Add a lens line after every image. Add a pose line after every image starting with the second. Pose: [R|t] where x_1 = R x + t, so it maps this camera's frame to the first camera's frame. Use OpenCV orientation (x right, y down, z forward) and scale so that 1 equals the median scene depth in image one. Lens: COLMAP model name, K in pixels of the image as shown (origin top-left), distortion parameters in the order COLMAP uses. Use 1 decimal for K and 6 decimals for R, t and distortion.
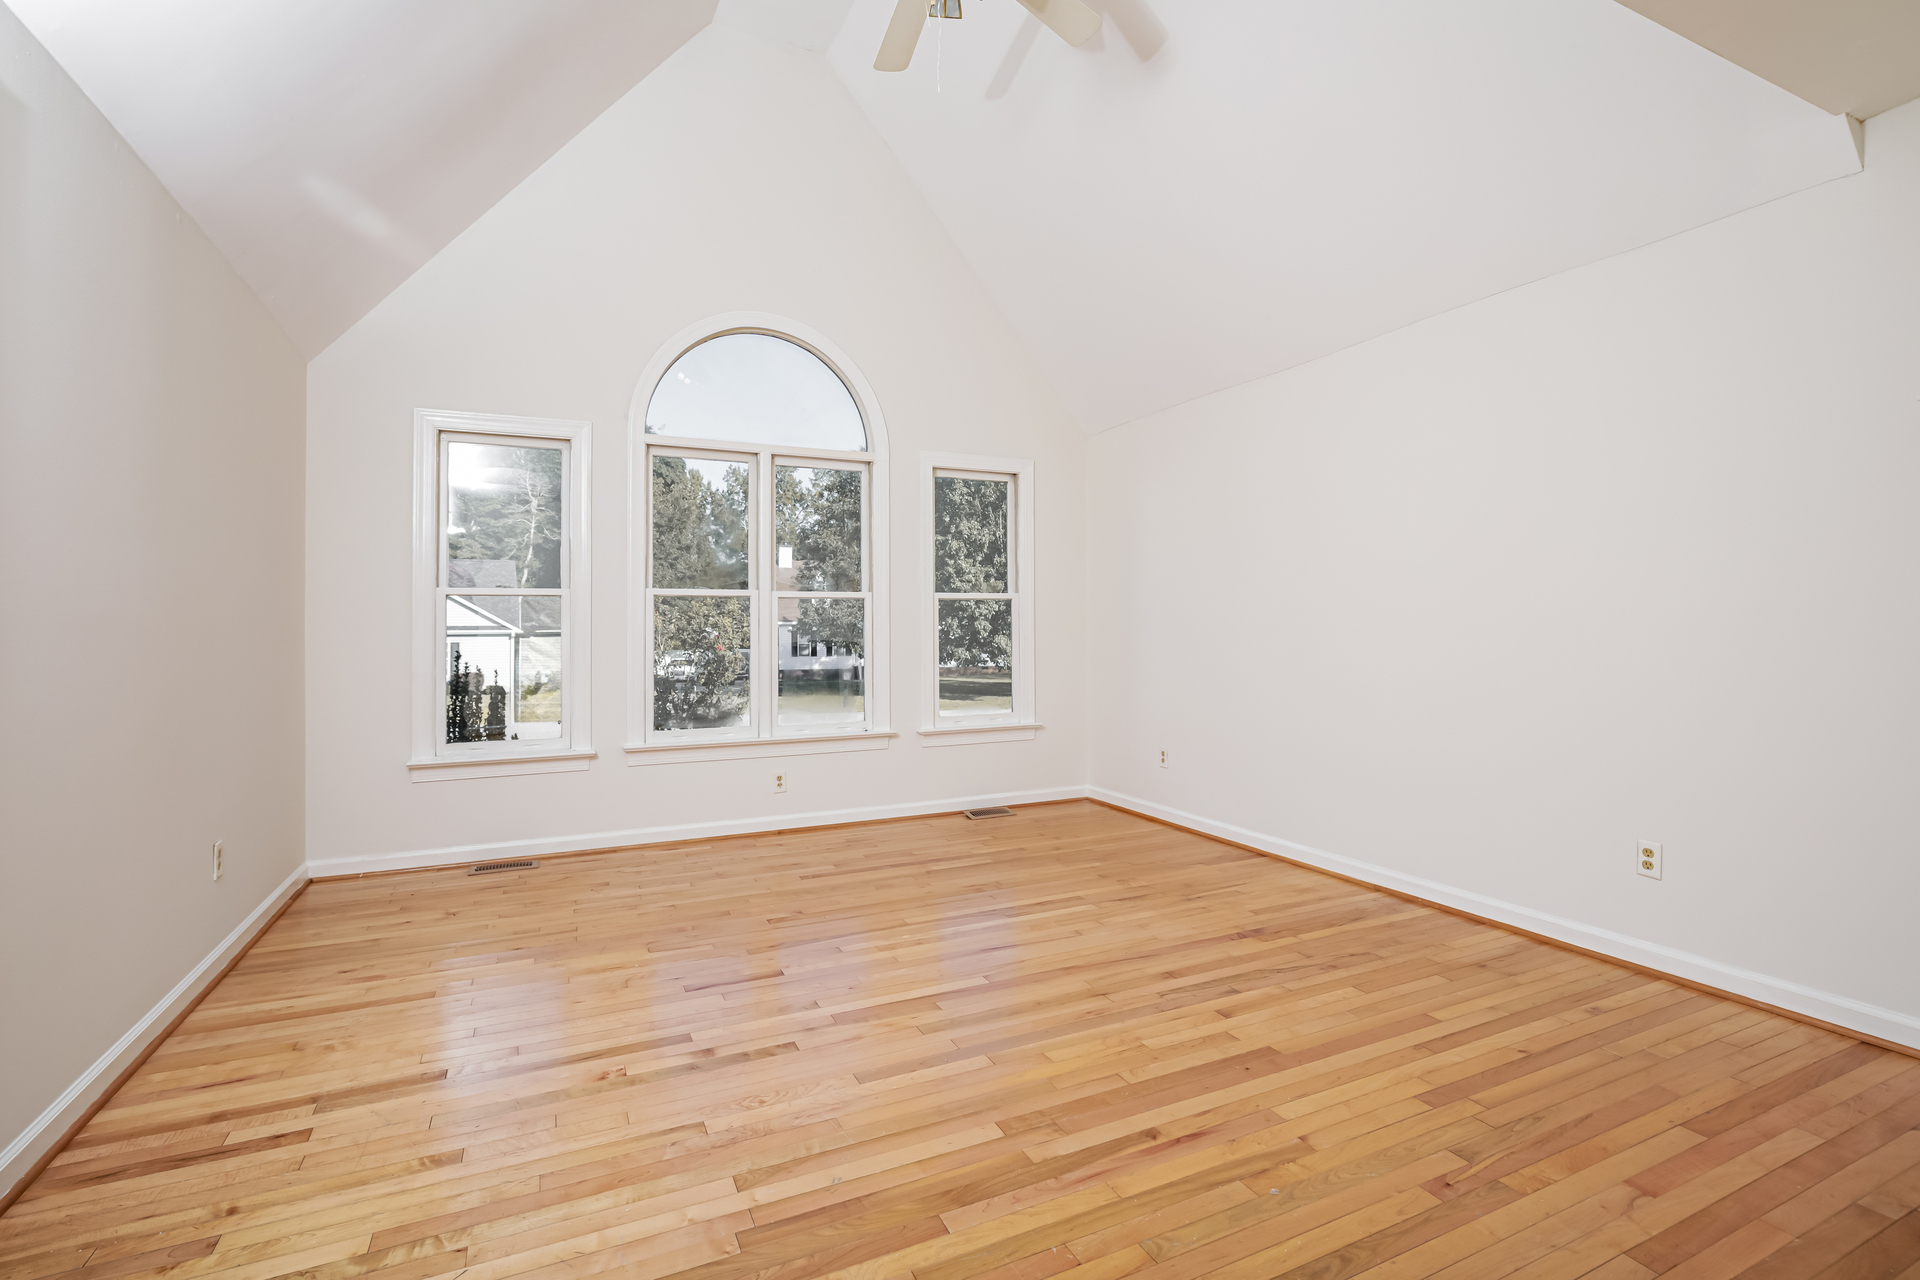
lens RADIAL K [[884.2, 0, 961.6], [0, 884.2, 636.0], [0, 0, 1]] dist [-0.022802, 0.002515]
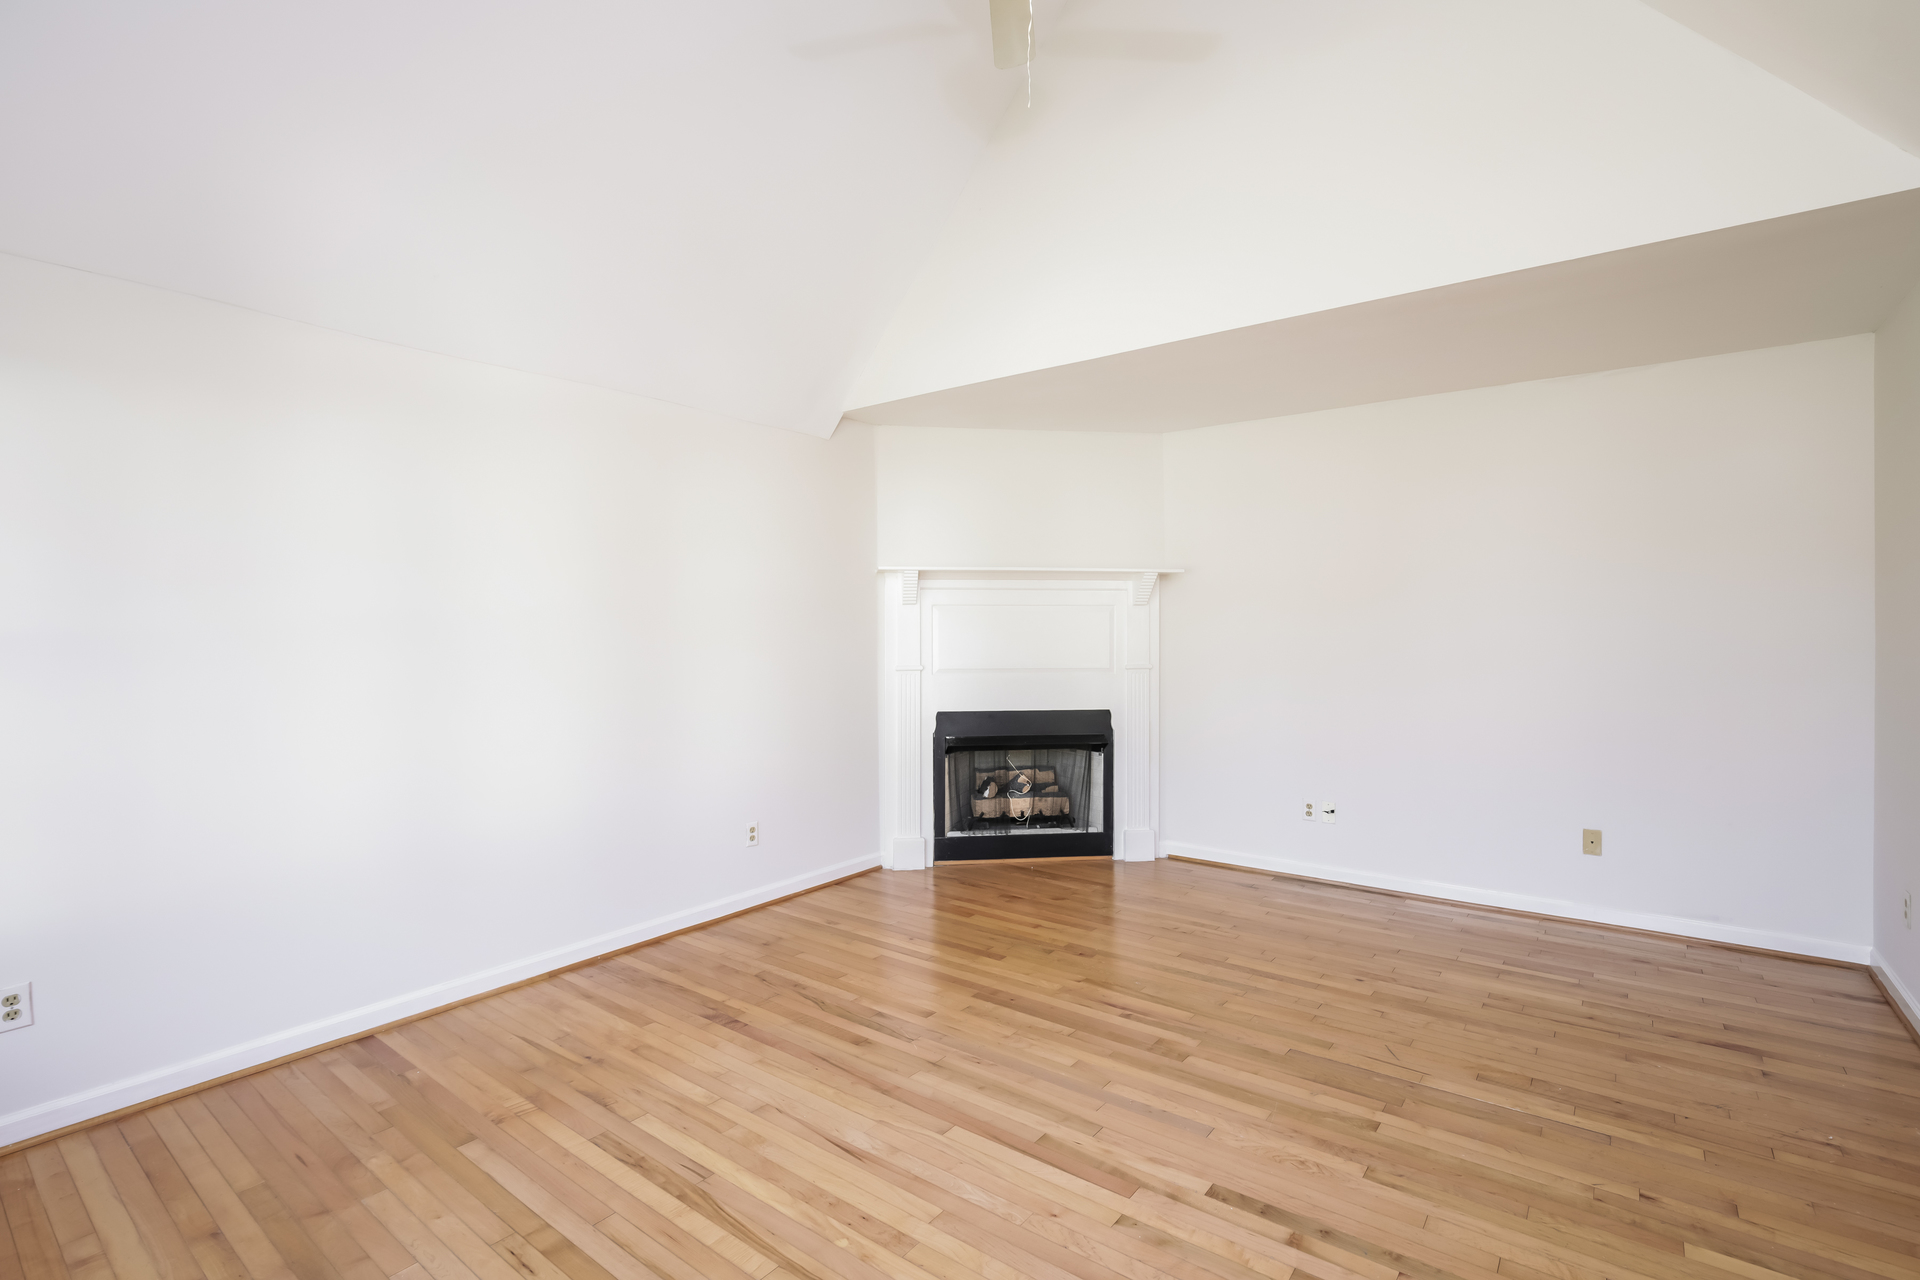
lens RADIAL K [[884.2, 0, 956.0], [0, 884.2, 635.6], [0, 0, 1]] dist [-0.022802, 0.002515]
pose [[-0.452871, -0.002416, 0.891573, -0.710197], [0.021346, 0.999680, 0.013551, -0.097108], [-0.891320, 0.025168, -0.452675, 1.327851]]
